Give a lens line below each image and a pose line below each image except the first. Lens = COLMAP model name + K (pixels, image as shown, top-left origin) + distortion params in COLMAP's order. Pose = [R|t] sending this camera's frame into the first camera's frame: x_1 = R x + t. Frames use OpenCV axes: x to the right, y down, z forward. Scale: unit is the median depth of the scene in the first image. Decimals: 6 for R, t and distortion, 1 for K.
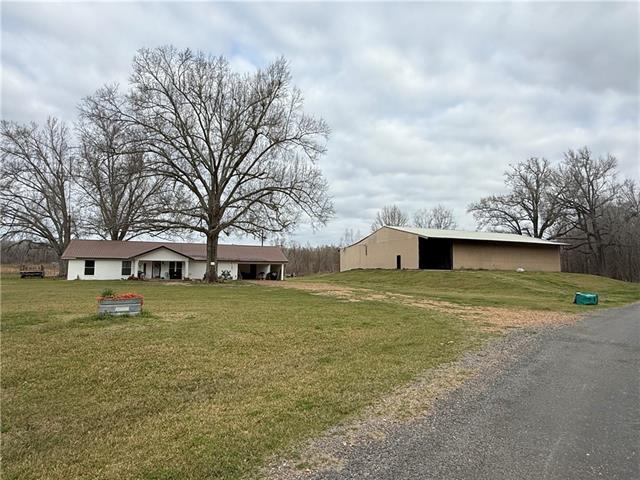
lens RADIAL K [[392.5, 0, 320.0], [0, 392.5, 240.0], [0, 0, 1]] dist [-0.000637, 0.000894]
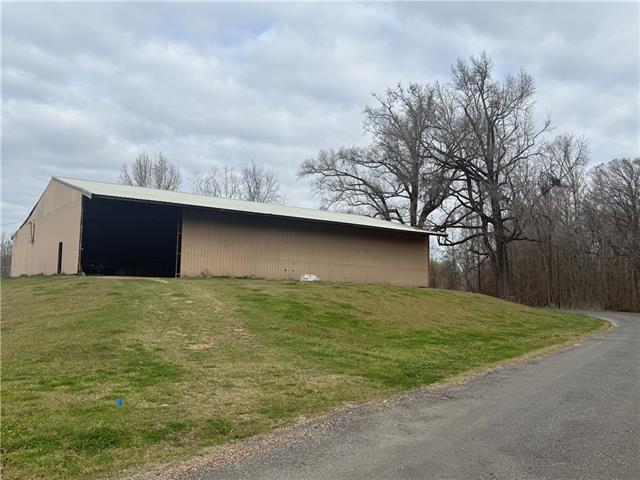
lens RADIAL K [[571.5, 0, 320.0], [0, 571.5, 240.0], [0, 0, 1]] dist [0.152911, -0.302870]
pose [[0.971583, 0.031775, 0.234555, 0.319575], [-0.031043, 0.999495, -0.006813, 0.032054], [-0.234653, -0.000661, 0.972079, 0.319266]]
